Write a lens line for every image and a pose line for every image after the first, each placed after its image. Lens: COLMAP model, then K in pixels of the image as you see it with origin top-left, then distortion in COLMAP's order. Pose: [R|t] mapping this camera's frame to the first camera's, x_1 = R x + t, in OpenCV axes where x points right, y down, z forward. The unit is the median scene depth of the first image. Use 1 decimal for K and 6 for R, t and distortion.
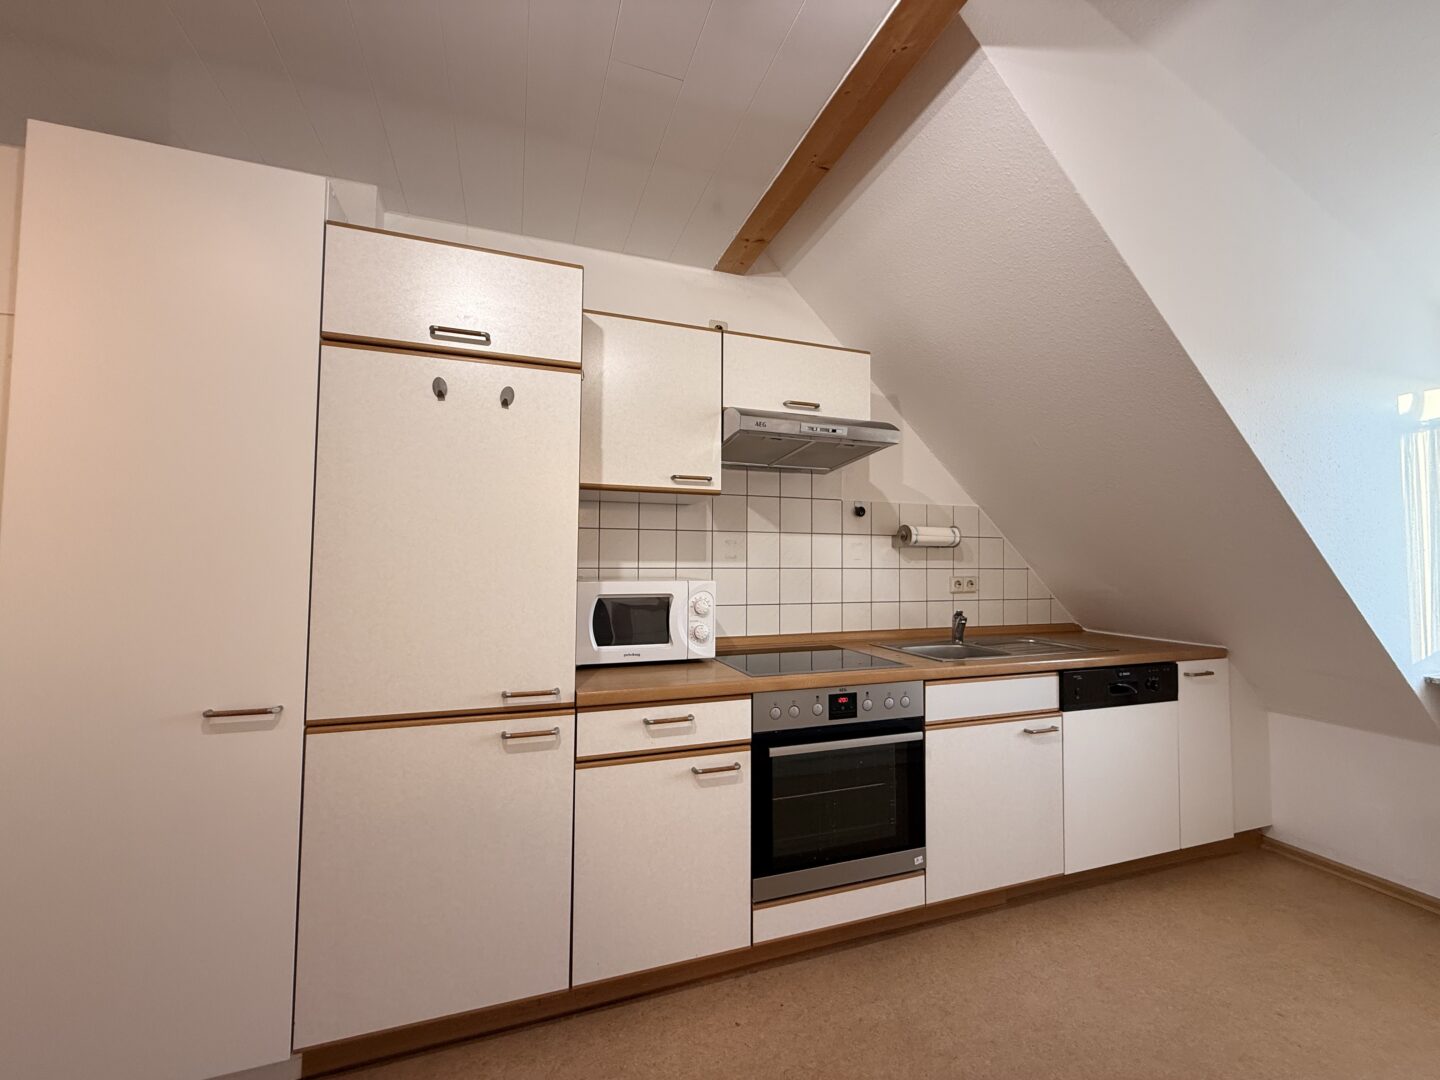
lens RADIAL K [[572.3, 0, 712.9], [0, 572.3, 537.9], [0, 0, 1]] dist [-0.000265, -0.000019]
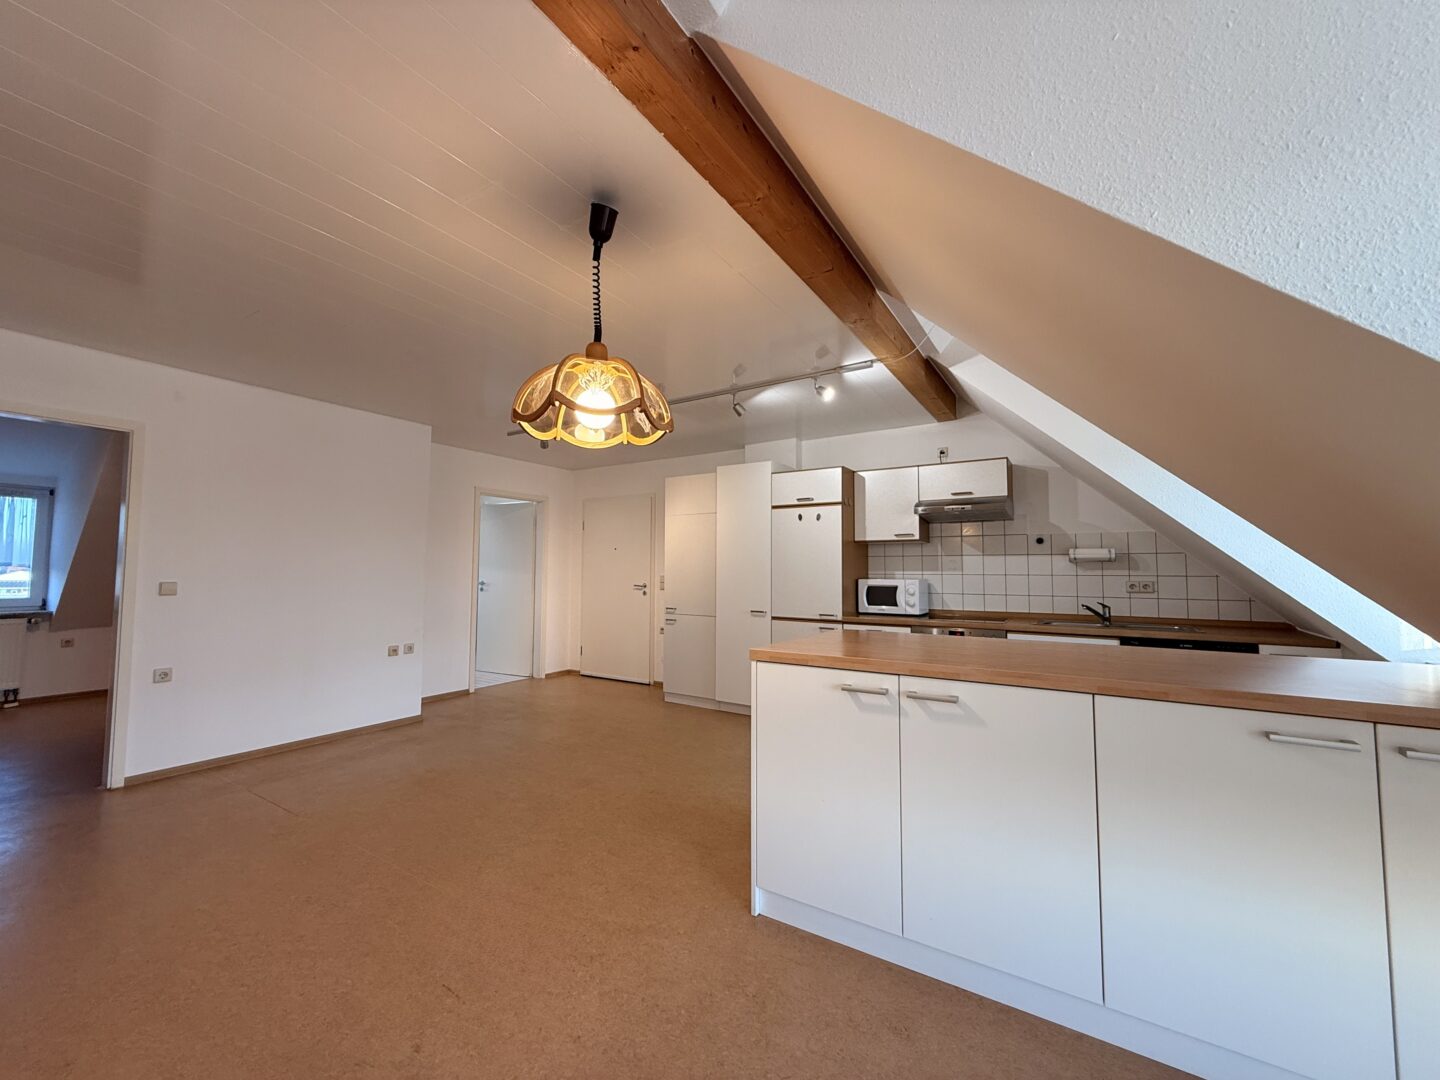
lens RADIAL K [[572.3, 0, 712.9], [0, 572.3, 537.9], [0, 0, 1]] dist [-0.000265, -0.000019]
pose [[0.614315, -0.047284, -0.787643, 1.278009], [0.034613, 0.998857, -0.032967, -0.042274], [0.788301, -0.007010, 0.615250, -0.995921]]
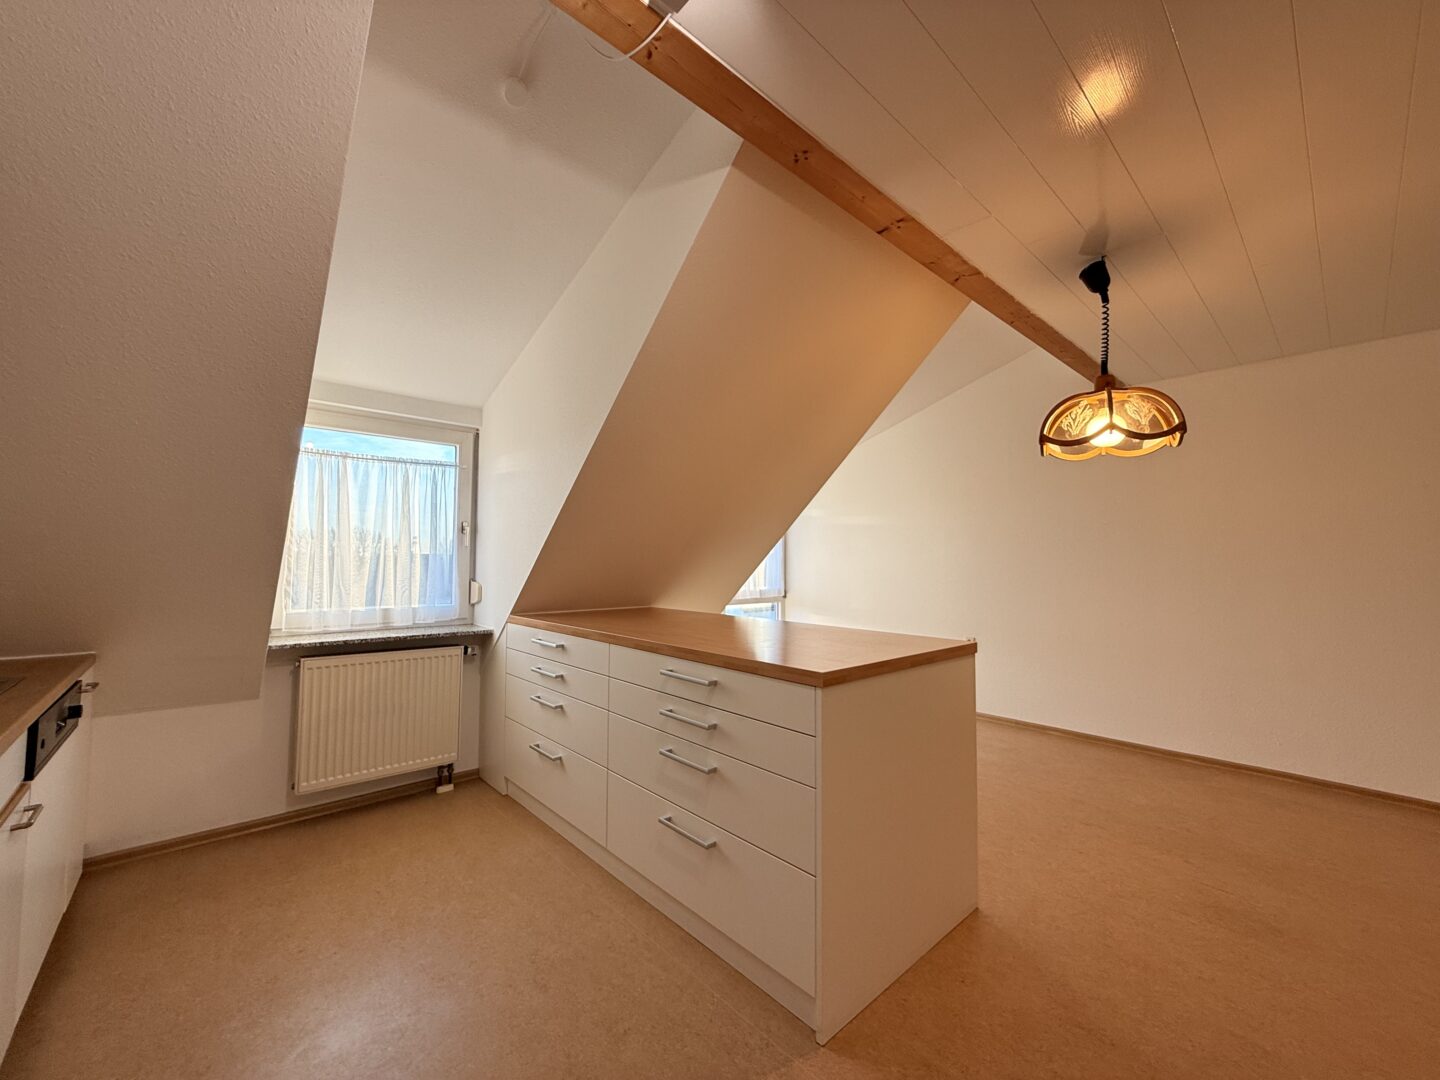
lens RADIAL K [[572.3, 0, 712.9], [0, 572.3, 537.9], [0, 0, 1]] dist [-0.000265, -0.000019]
pose [[-0.384059, 0.033978, 0.922683, -0.324601], [-0.049452, 0.997131, -0.057303, 0.025878], [-0.921983, -0.067636, -0.381277, 0.581232]]
